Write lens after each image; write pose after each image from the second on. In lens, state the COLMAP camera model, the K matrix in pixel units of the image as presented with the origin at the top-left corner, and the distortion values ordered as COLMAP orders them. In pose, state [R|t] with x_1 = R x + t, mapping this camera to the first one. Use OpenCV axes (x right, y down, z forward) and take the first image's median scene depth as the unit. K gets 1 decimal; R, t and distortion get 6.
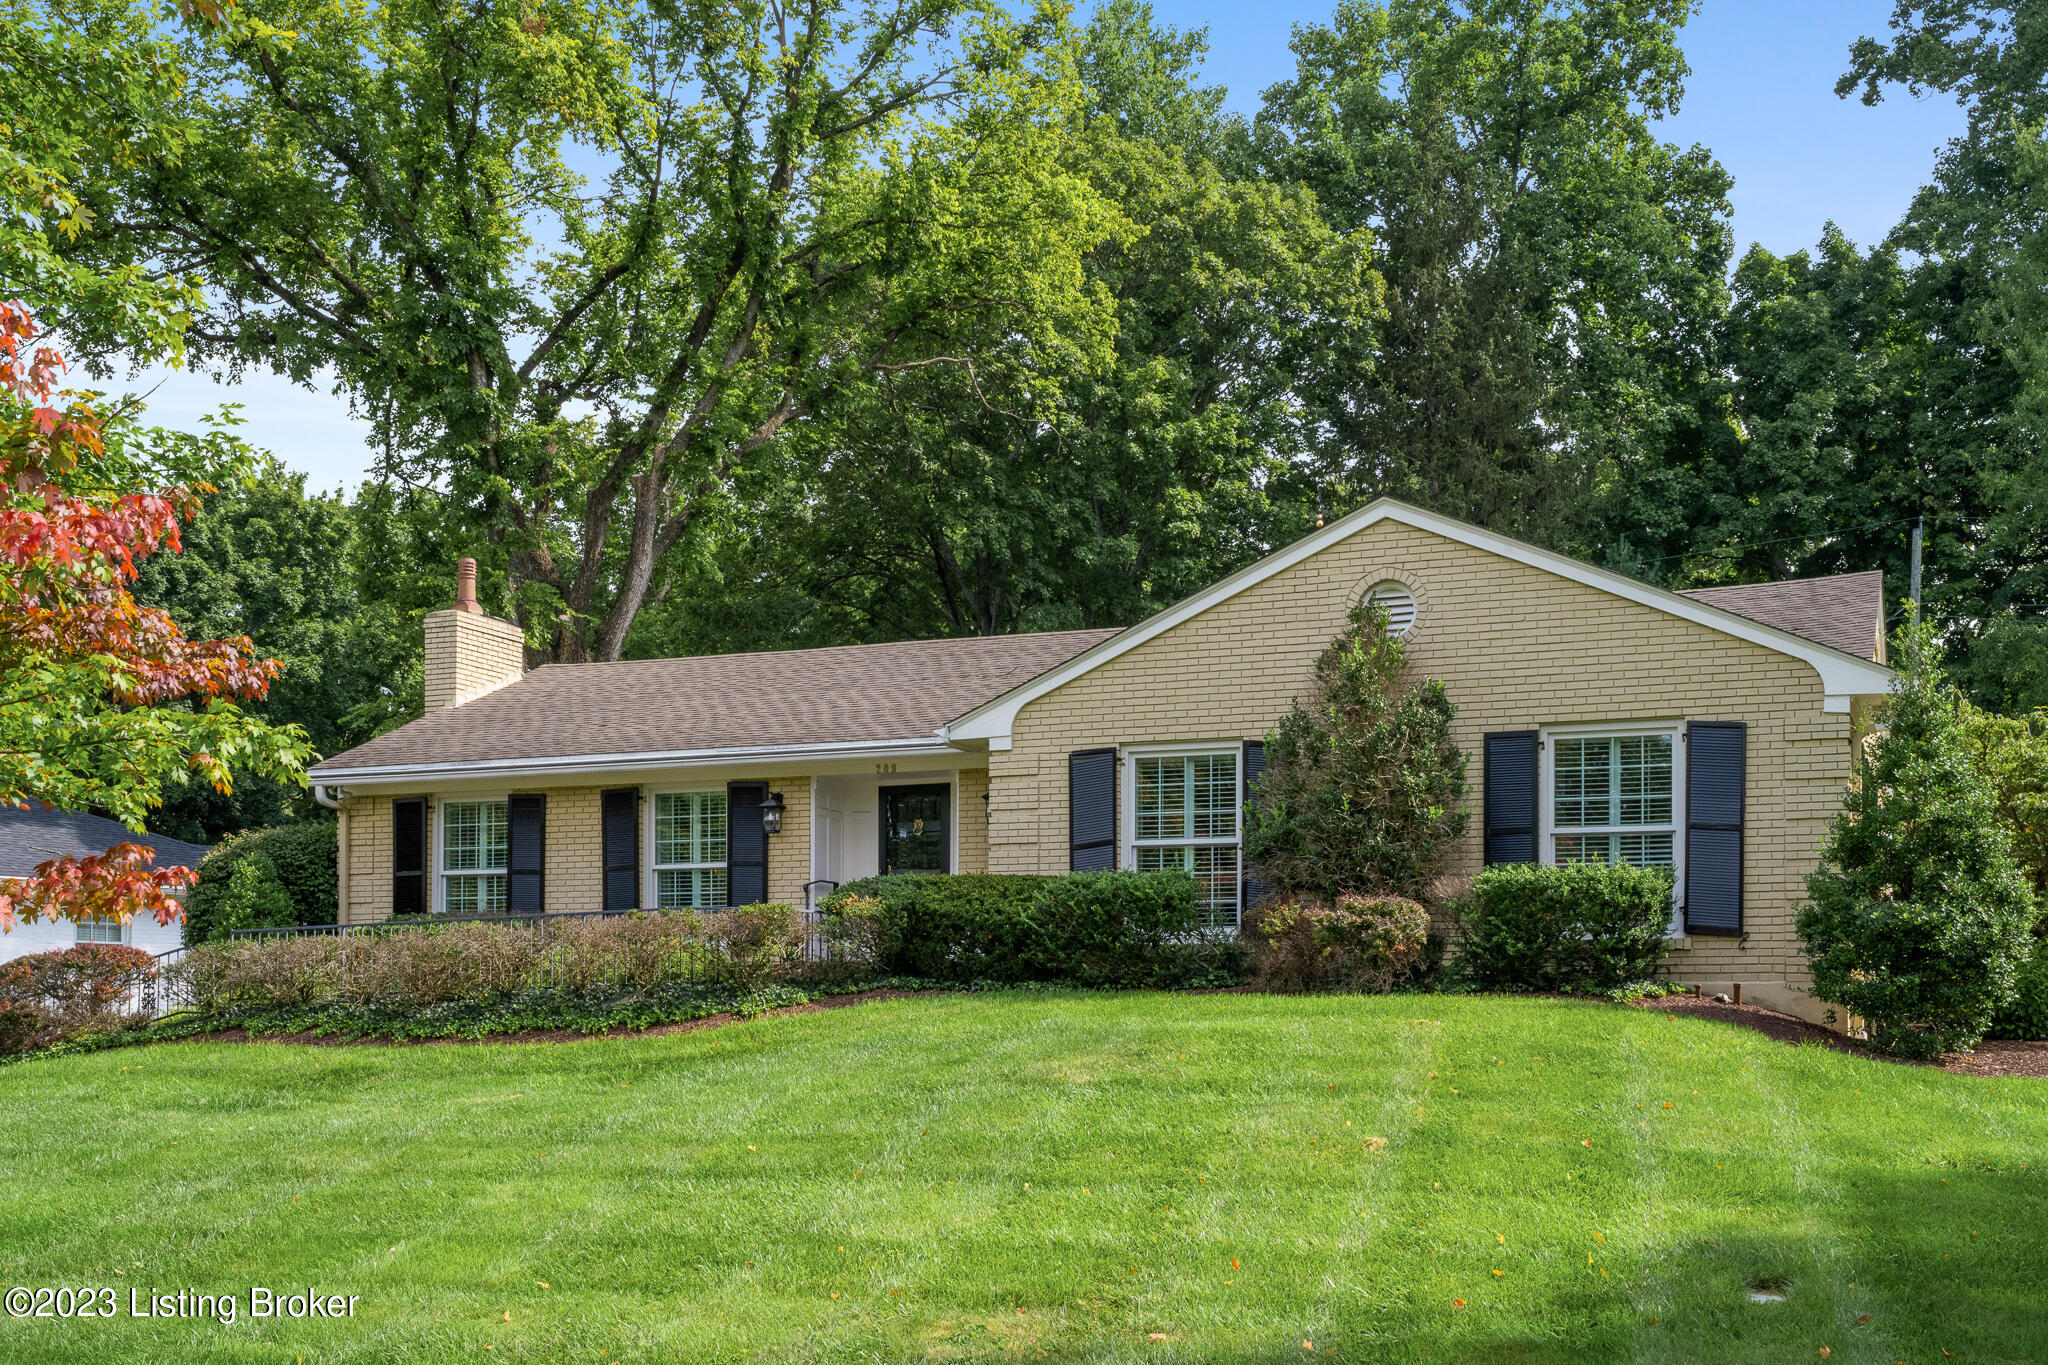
lens RADIAL K [[2230.4, 0, 945.7], [0, 2230.4, 750.3], [0, 0, 1]] dist [0.007155, 0.209028]
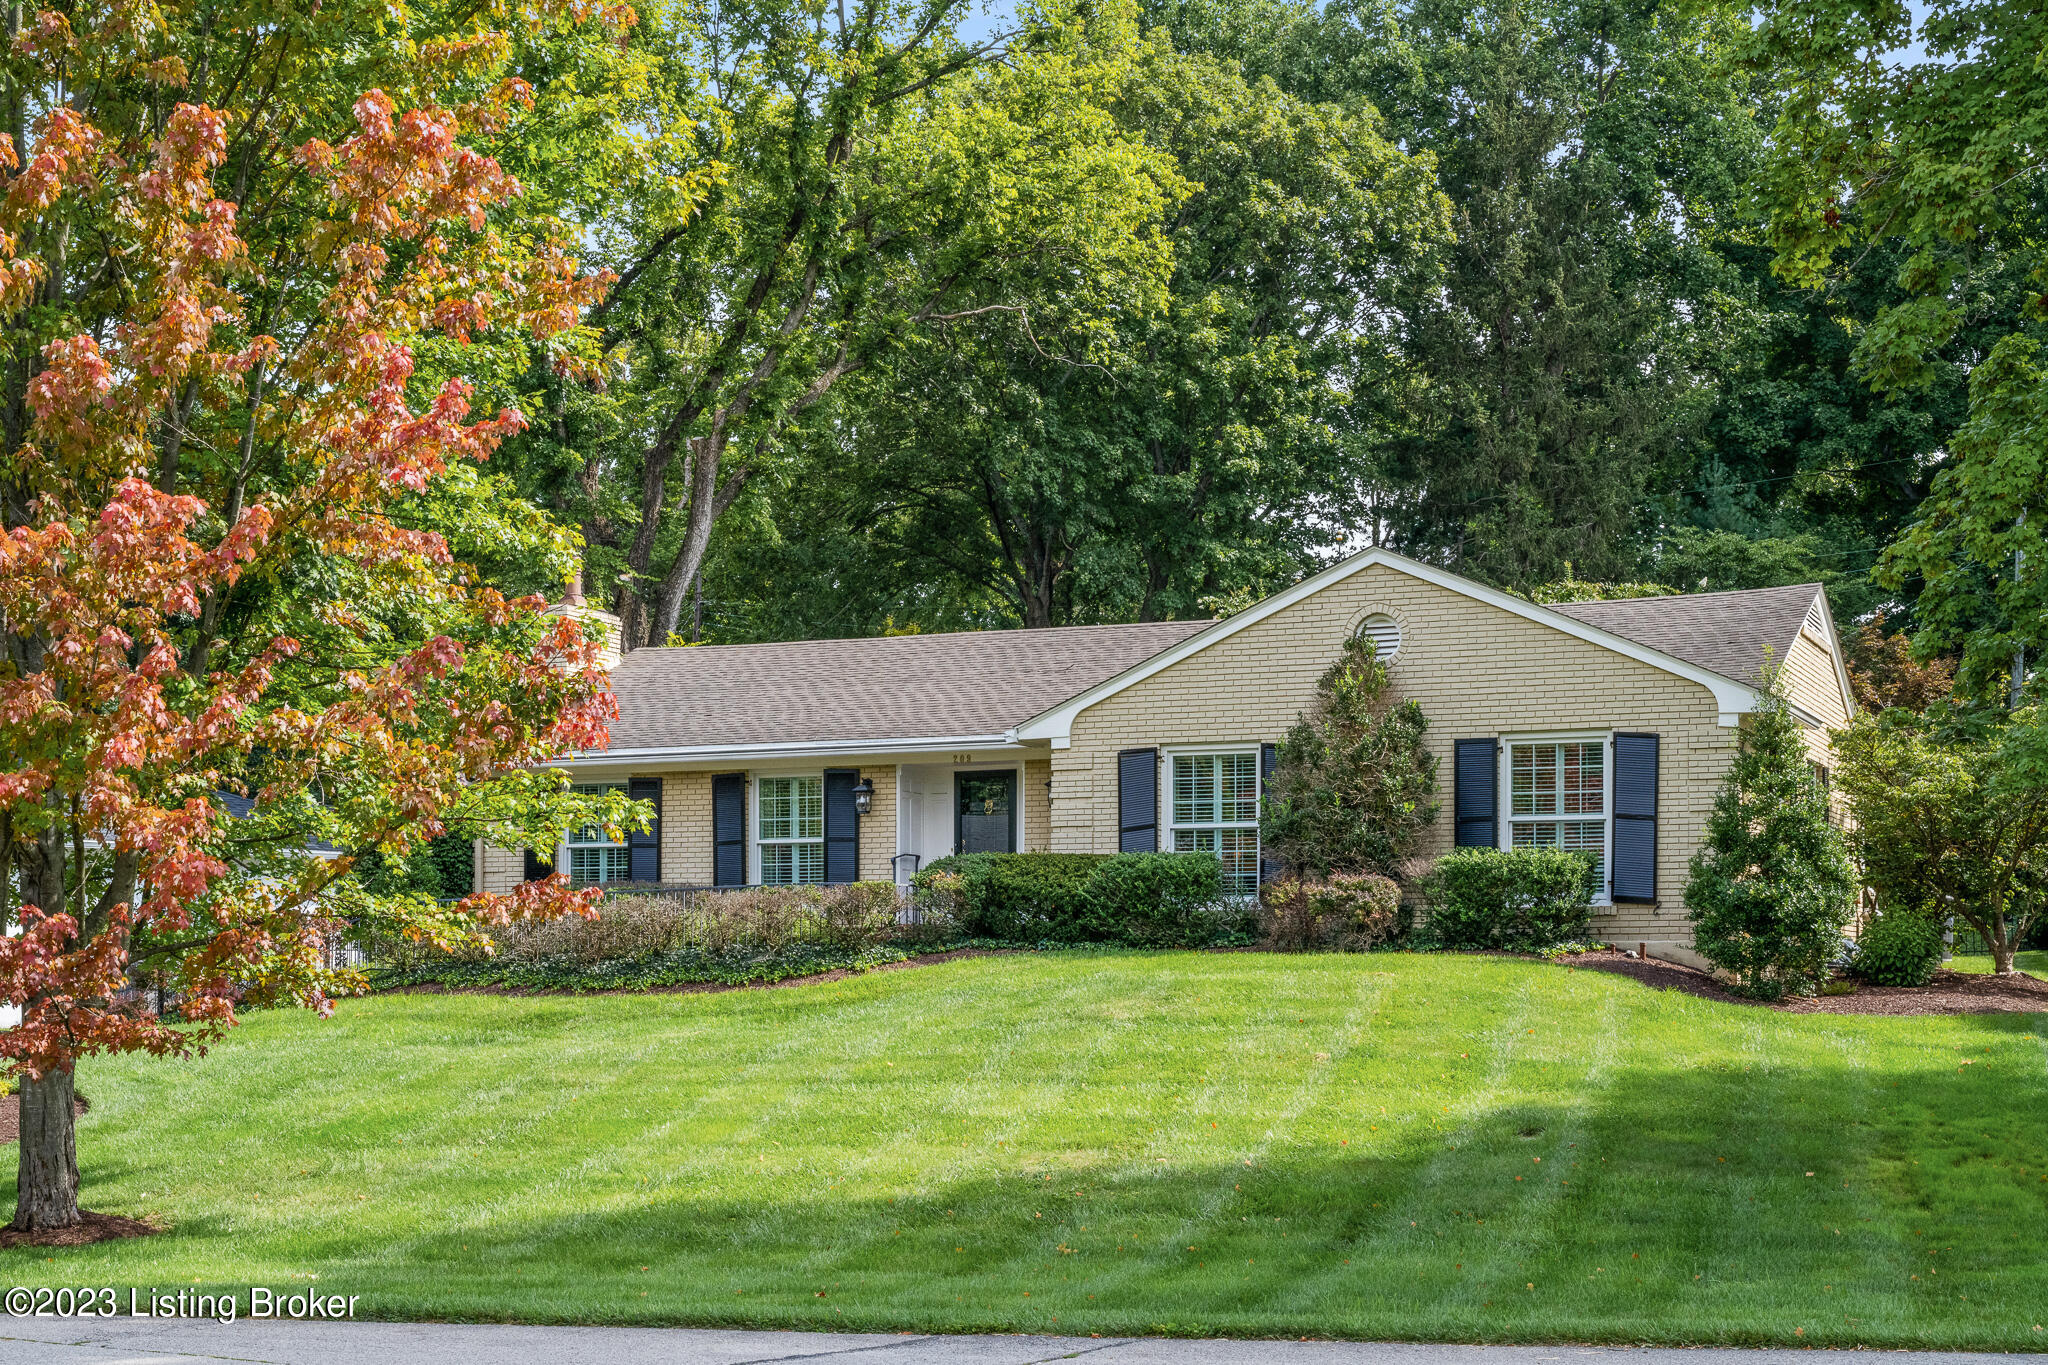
lens RADIAL K [[2666.5, 0, 1024.0], [0, 2666.5, 682.5], [0, 0, 1]] dist [-0.019540, 0.920287]
pose [[0.999873, -0.001306, 0.015863, -0.018786], [0.001118, 0.999929, 0.011853, -0.055580], [-0.015877, -0.011834, 0.999804, -0.455232]]
